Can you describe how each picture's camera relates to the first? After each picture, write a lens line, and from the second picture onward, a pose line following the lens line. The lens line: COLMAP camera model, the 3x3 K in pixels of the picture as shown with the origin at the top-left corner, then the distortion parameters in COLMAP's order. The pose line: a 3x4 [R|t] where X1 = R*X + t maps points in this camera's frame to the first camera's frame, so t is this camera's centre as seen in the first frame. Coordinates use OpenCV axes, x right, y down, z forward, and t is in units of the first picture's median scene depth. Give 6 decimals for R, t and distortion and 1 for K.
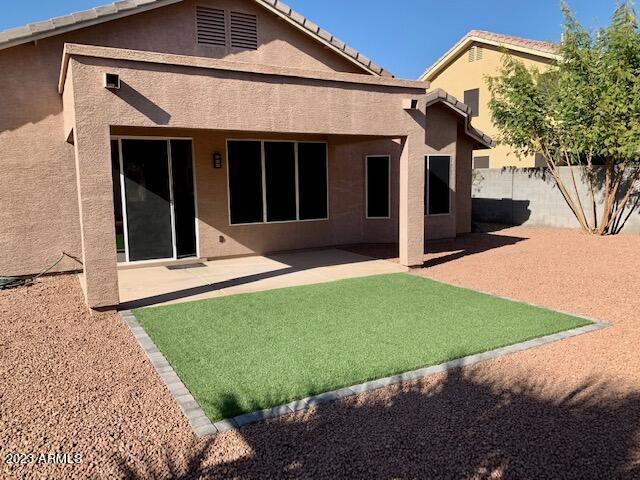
lens RADIAL K [[485.1, 0, 320.8], [0, 485.1, 239.4], [0, 0, 1]] dist [0.010454, -0.015729]
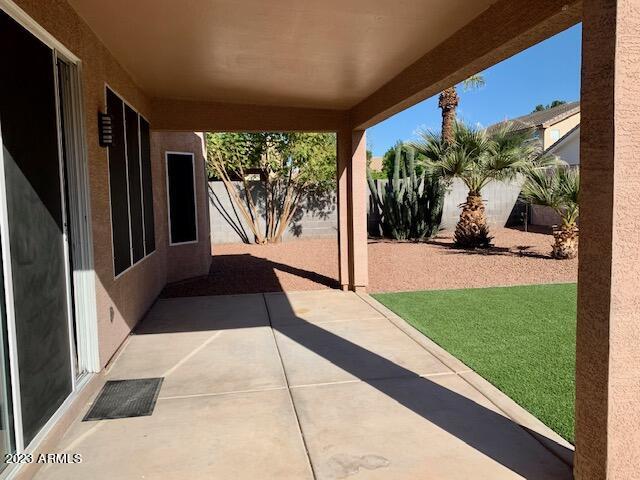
lens RADIAL K [[485.1, 0, 320.2], [0, 485.1, 239.2], [0, 0, 1]] dist [0.010454, -0.015729]
pose [[0.325724, -0.084259, 0.941703, -0.468561], [0.125520, 0.991058, 0.045260, -0.057452], [-0.937096, 0.103460, 0.333388, 0.593988]]
